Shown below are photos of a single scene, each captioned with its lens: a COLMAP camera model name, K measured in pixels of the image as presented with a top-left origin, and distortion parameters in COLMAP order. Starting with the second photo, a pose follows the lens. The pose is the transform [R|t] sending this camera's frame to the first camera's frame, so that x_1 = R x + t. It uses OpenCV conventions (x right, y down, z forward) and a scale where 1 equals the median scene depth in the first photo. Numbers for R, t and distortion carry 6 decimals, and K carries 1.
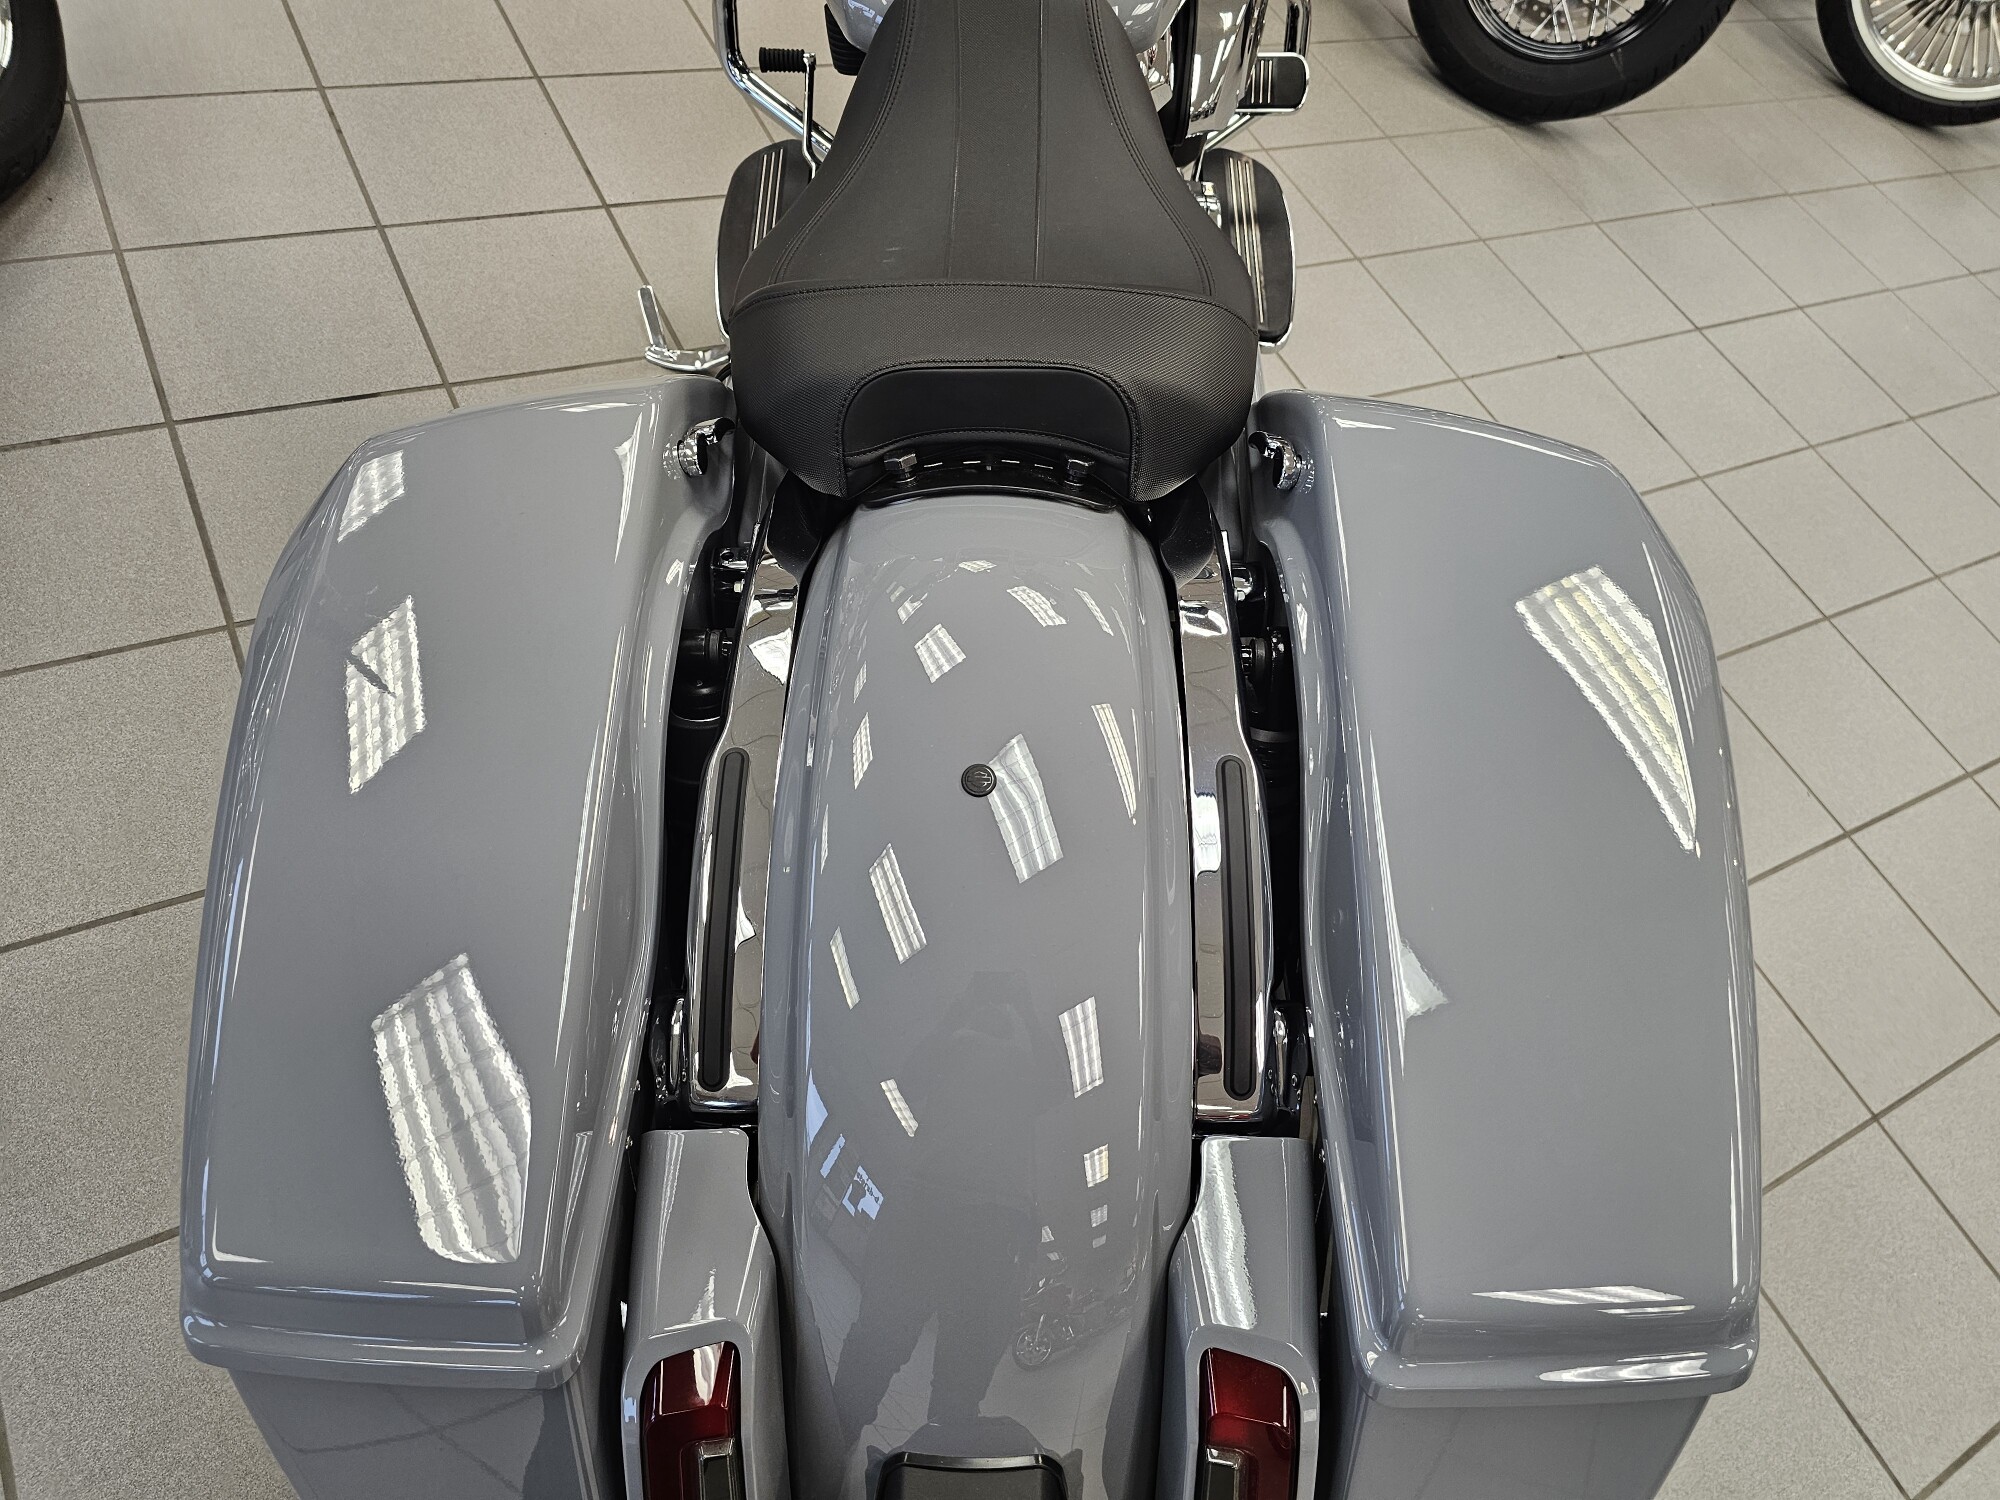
lens RADIAL K [[1362.8, 0, 998.5], [0, 1362.8, 735.2], [0, 0, 1]] dist [0.032230, -0.035443]
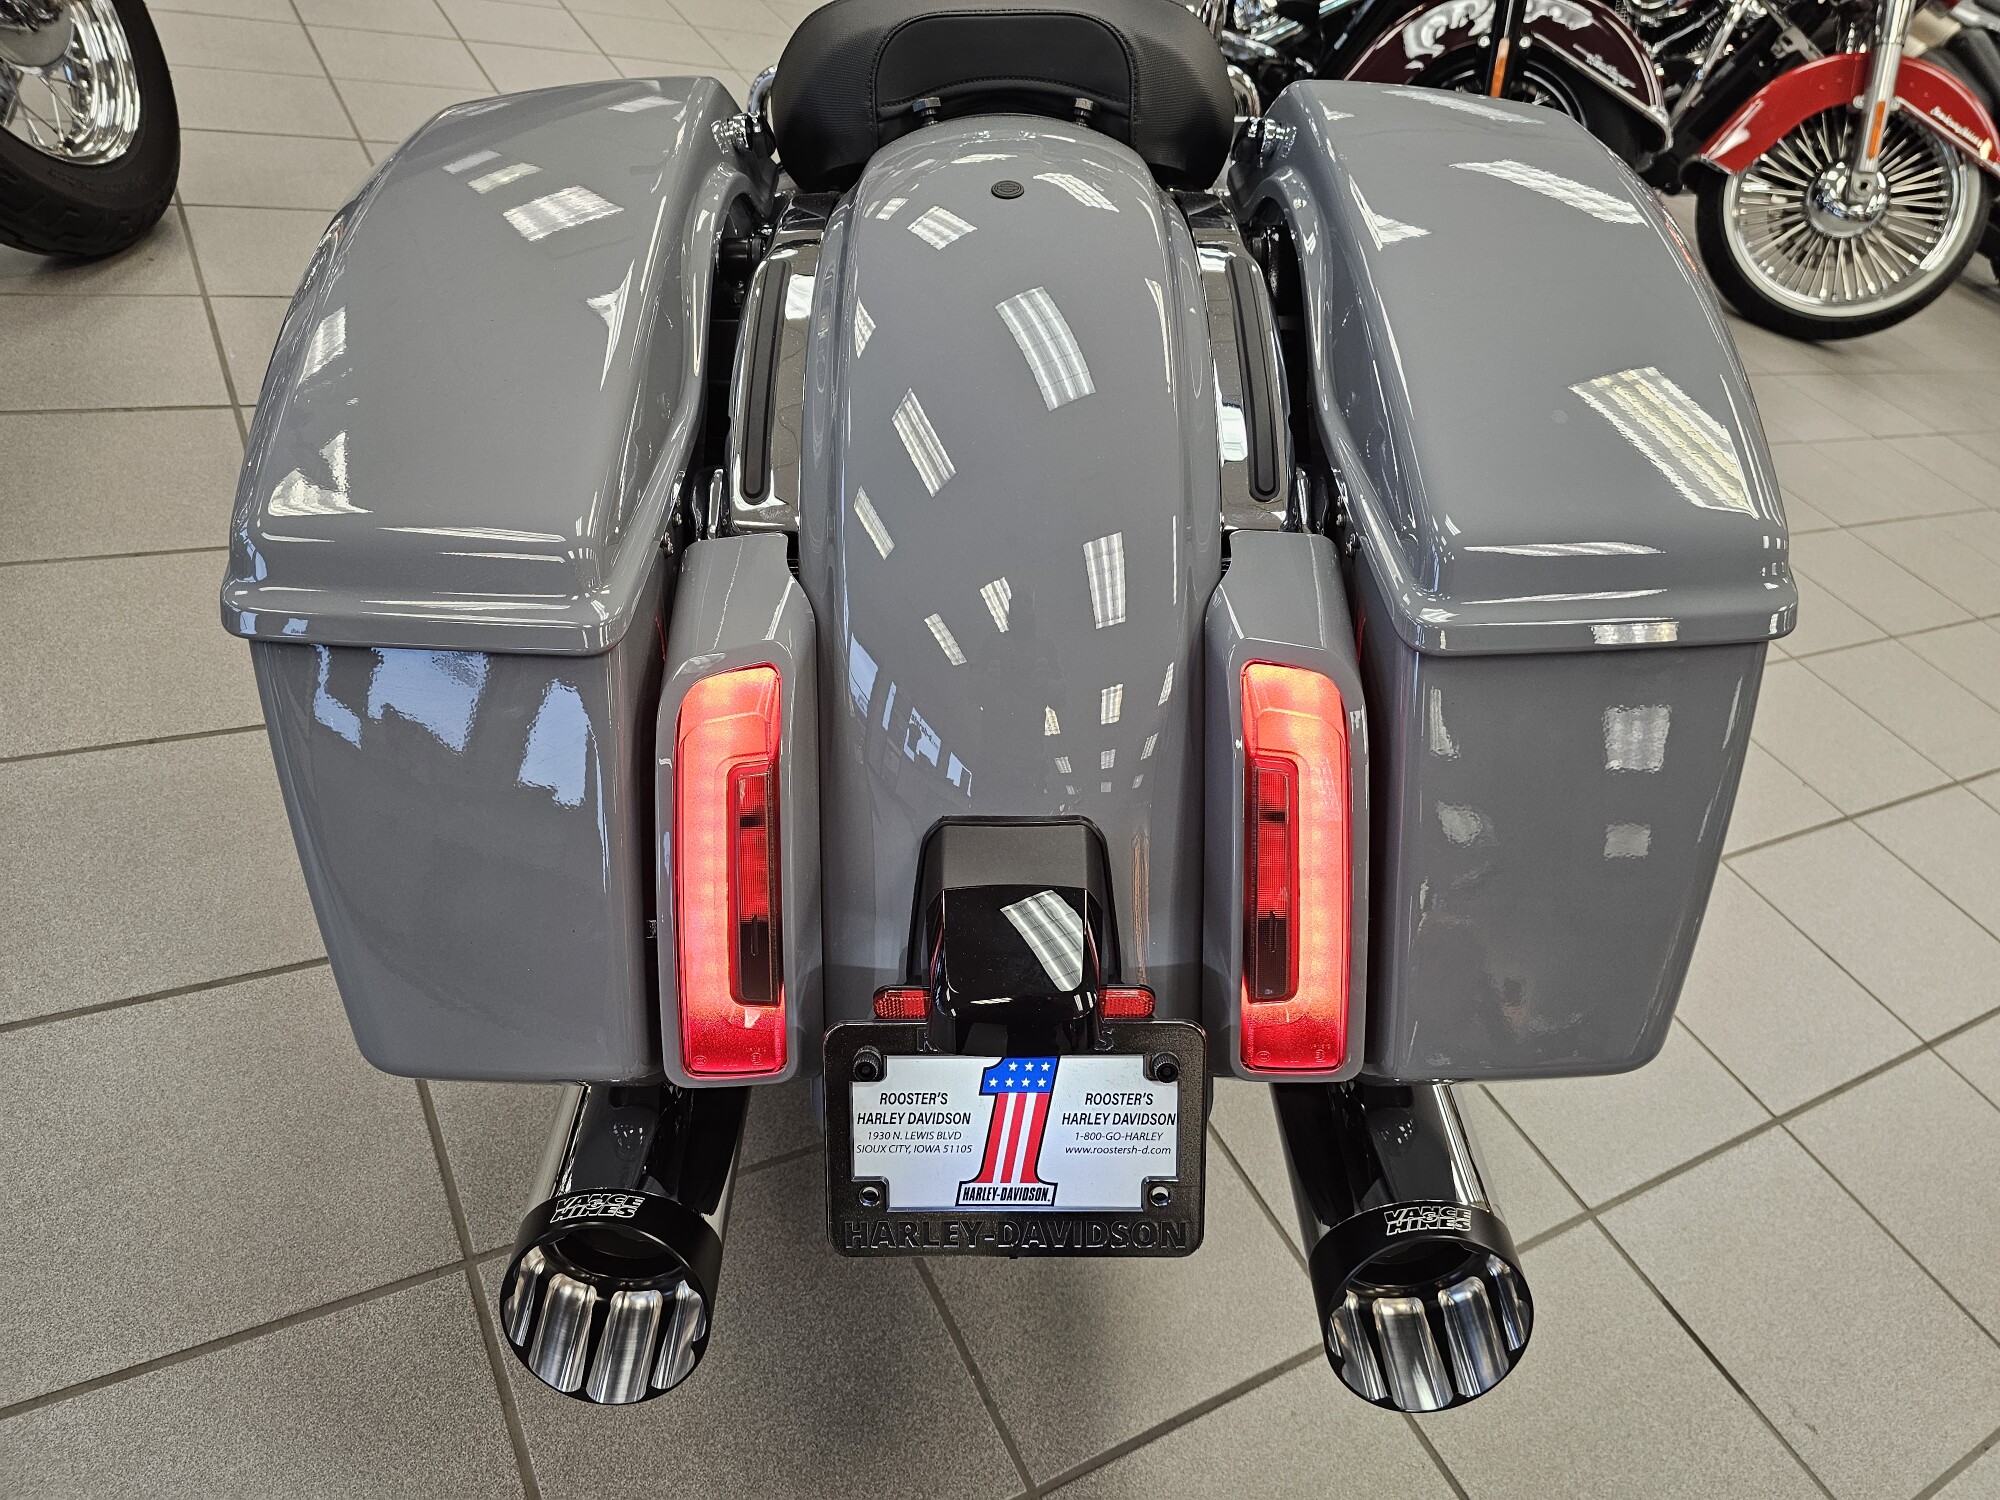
lens RADIAL K [[1362.8, 0, 1000.9], [0, 1362.8, 752.0], [0, 0, 1]] dist [0.032230, -0.035443]
pose [[0.999766, -0.017646, 0.012531, -0.032368], [0.020392, 0.962028, -0.272187, 0.622889], [-0.007252, 0.272378, 0.962163, 0.049197]]
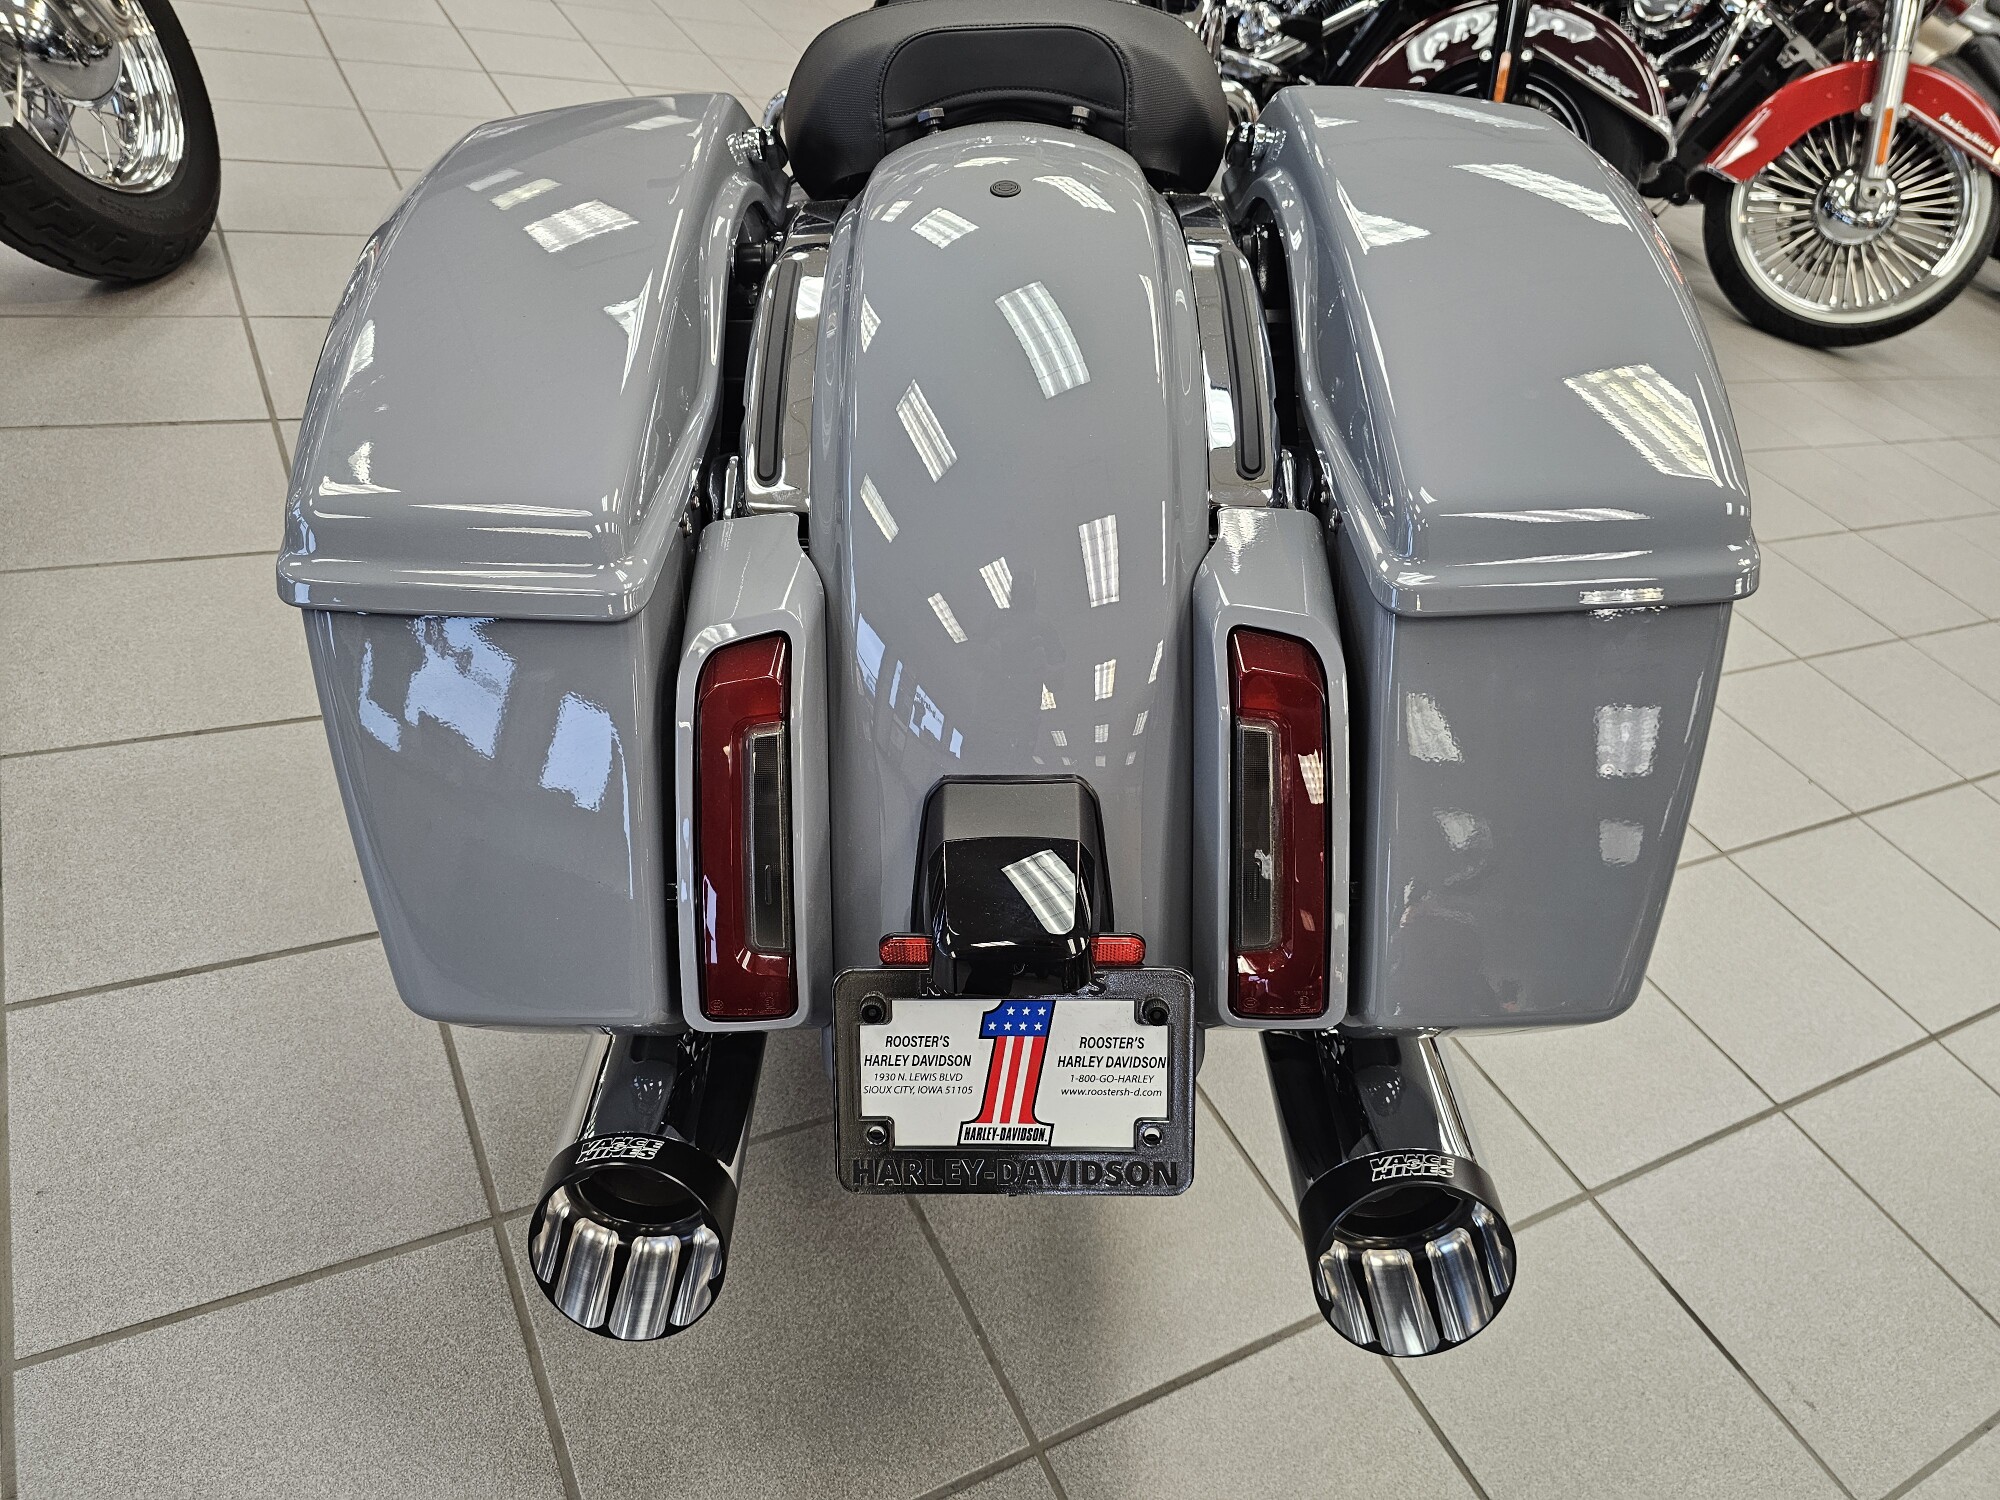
lens RADIAL K [[1362.8, 0, 970.9], [0, 1362.8, 752.8], [0, 0, 1]] dist [0.032230, -0.035443]
pose [[0.999635, -0.020099, -0.018056, -0.024927], [0.014048, 0.957496, -0.288104, 0.671949], [0.023079, 0.287746, 0.957429, 0.014911]]
